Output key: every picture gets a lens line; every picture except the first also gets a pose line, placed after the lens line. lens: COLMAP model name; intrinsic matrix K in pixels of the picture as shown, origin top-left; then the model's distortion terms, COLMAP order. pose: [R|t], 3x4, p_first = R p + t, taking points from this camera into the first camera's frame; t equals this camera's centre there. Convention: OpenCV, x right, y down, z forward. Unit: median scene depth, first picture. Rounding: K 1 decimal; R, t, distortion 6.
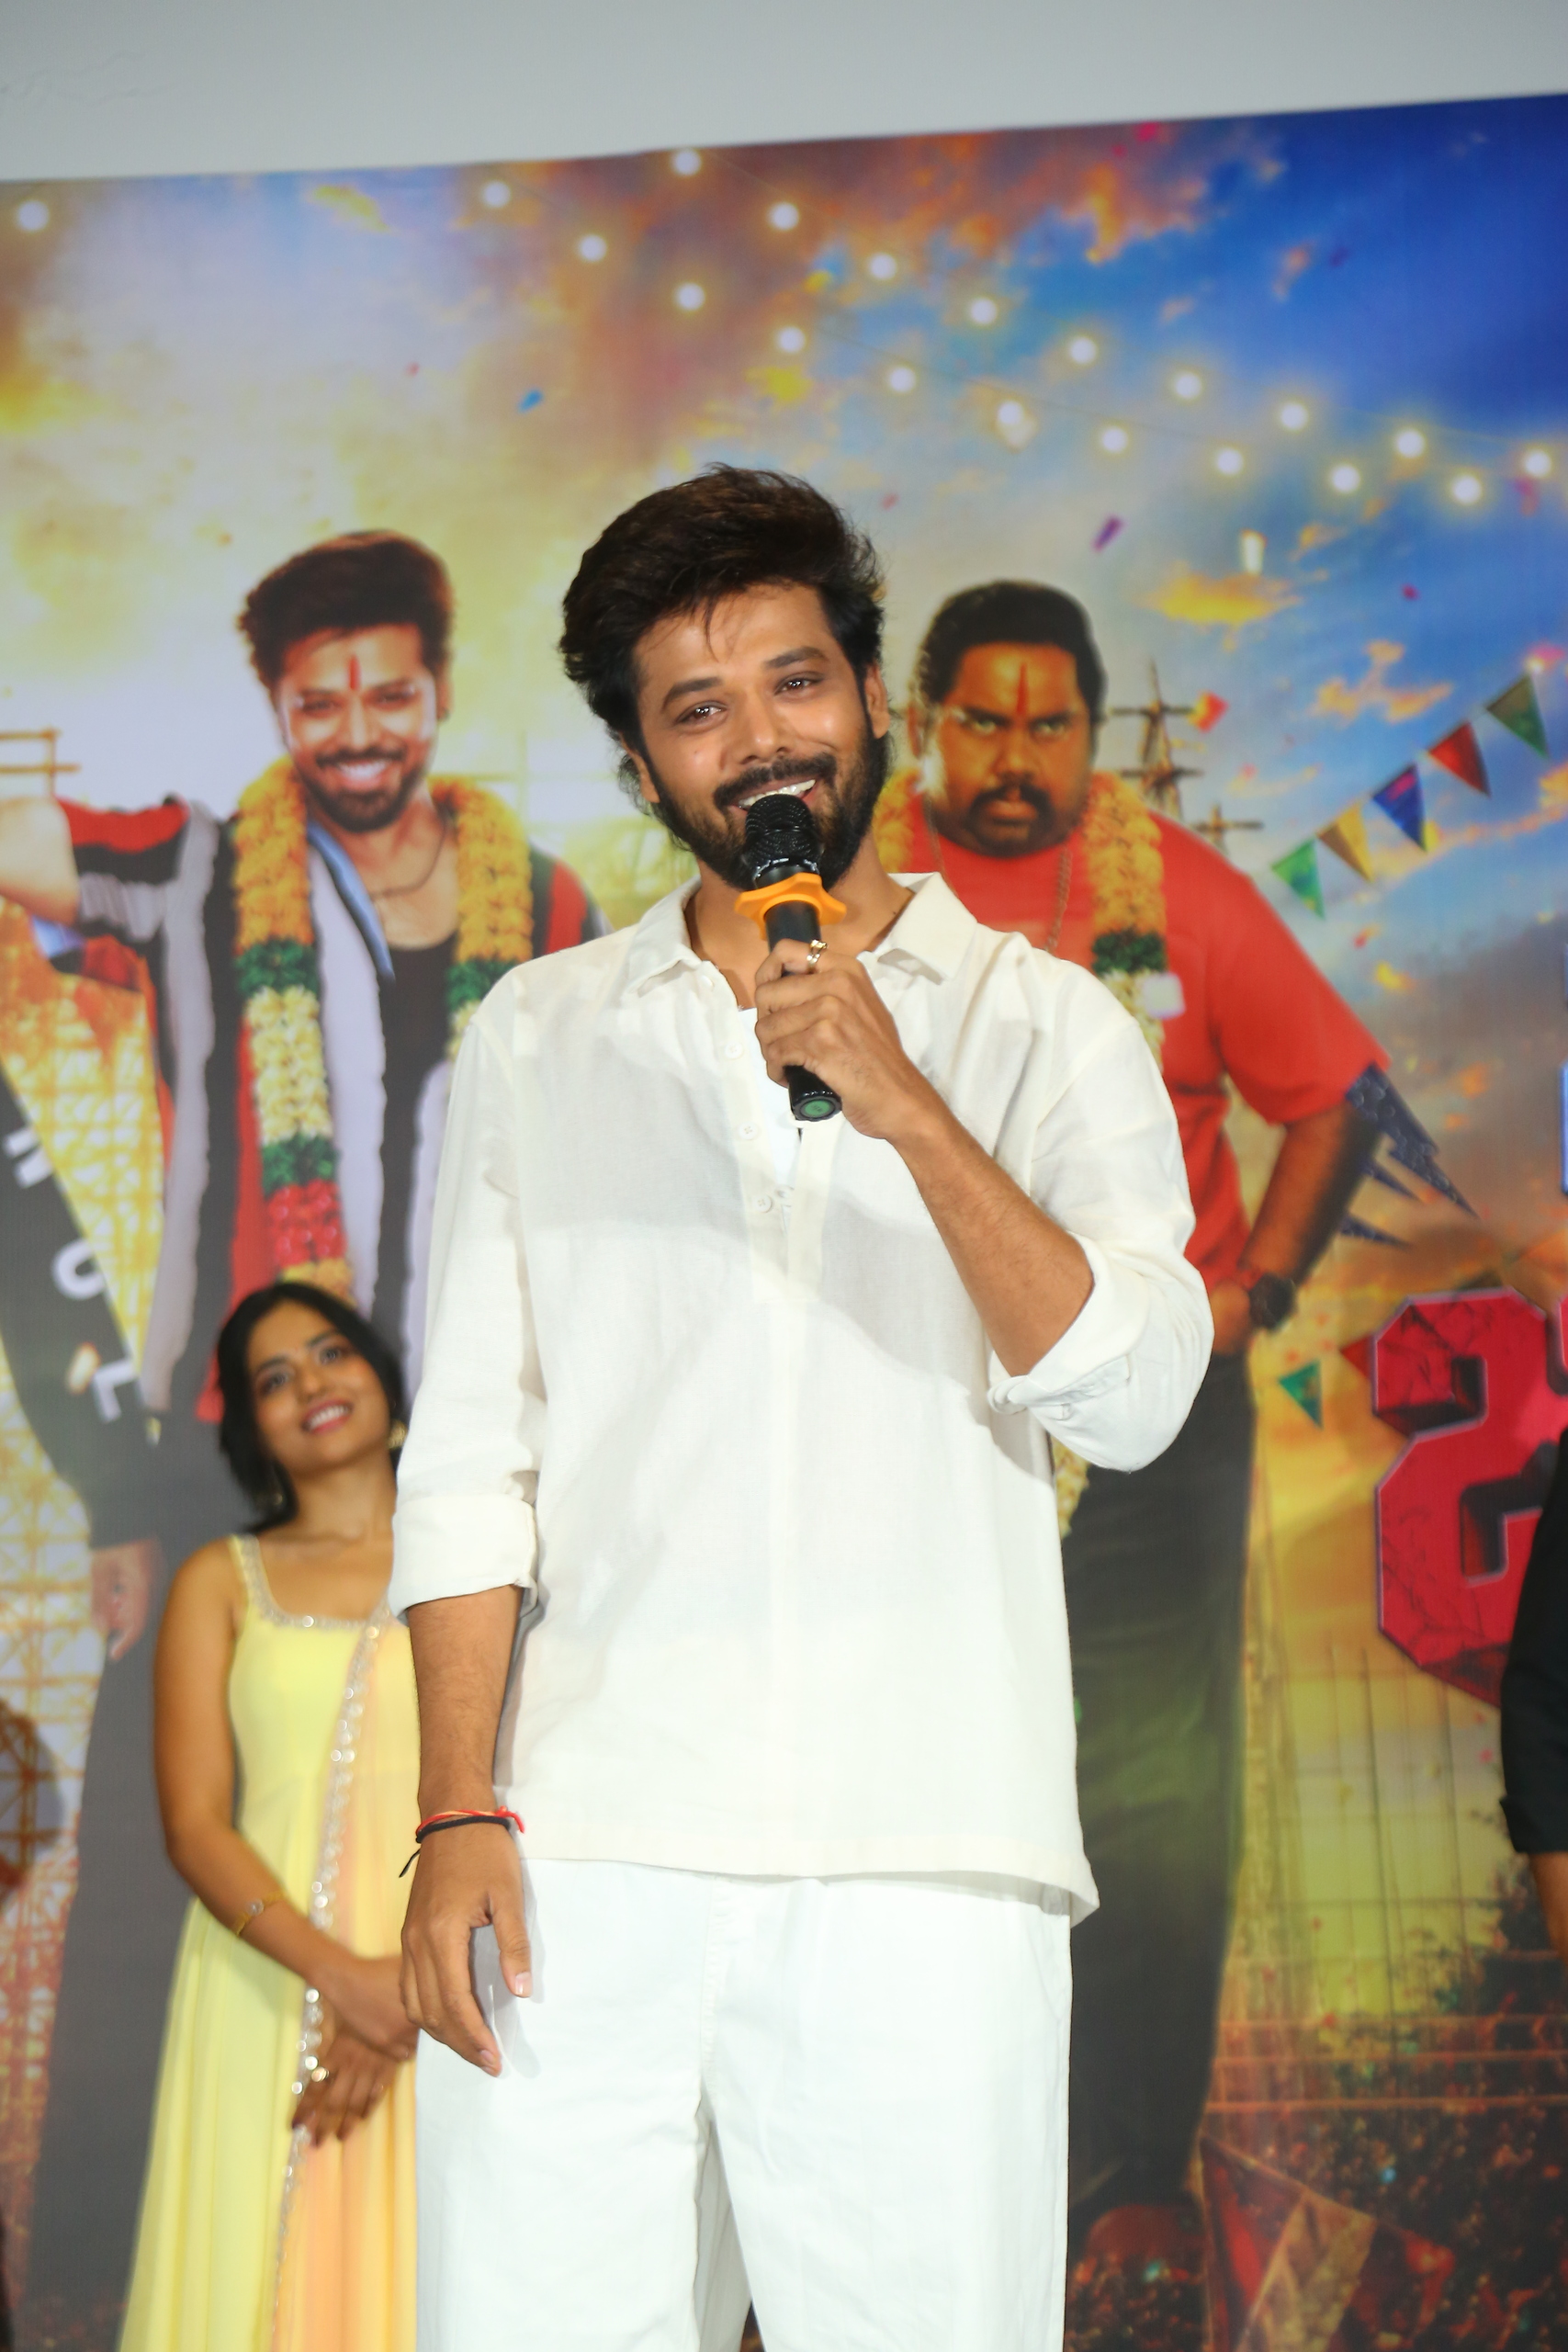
lens RADIAL K [[6445.0, 0, 771.9], [0, 6445.0, 1188.0], [0, 0, 1]] dist [0.680151, -1.392481]
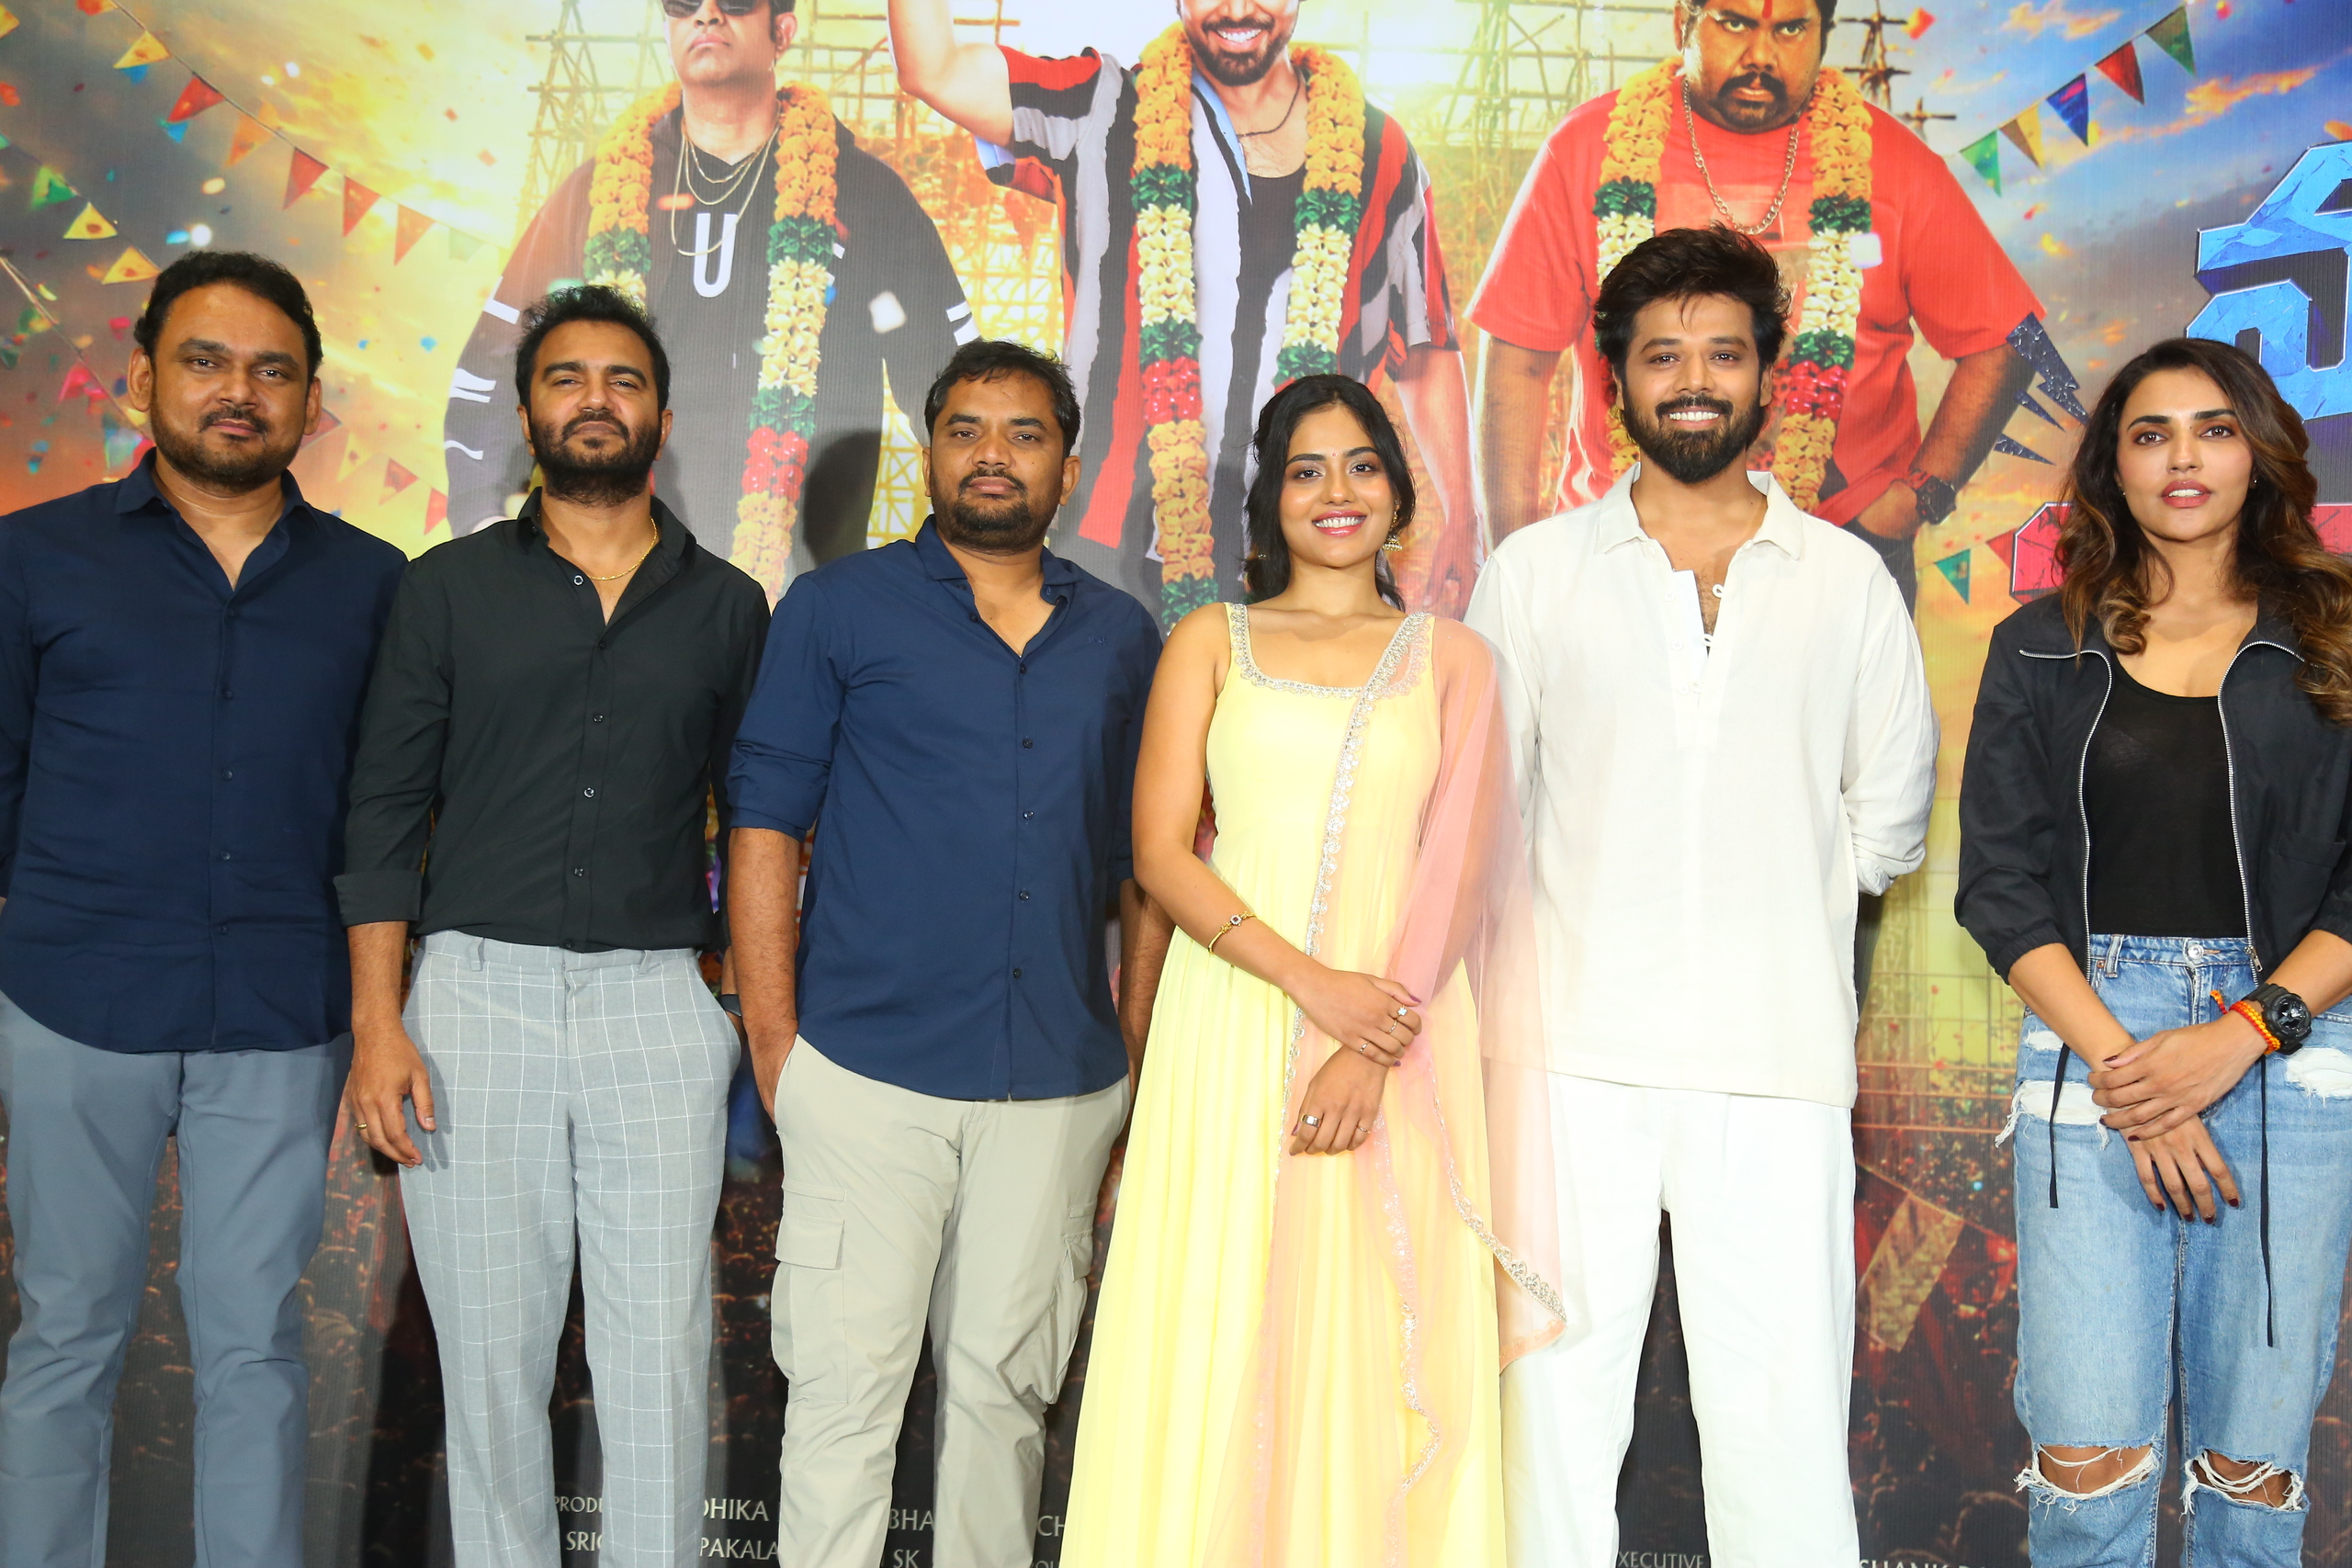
lens RADIAL K [[2879.8, 0, 1165.4], [0, 2879.8, 774.8], [0, 0, 1]] dist [0.054466, 0.172610]
pose [[0.996732, 0.070973, -0.038568, -0.045757], [-0.066696, 0.992474, 0.102698, 0.022454], [0.045566, -0.099791, 0.993965, 0.423357]]
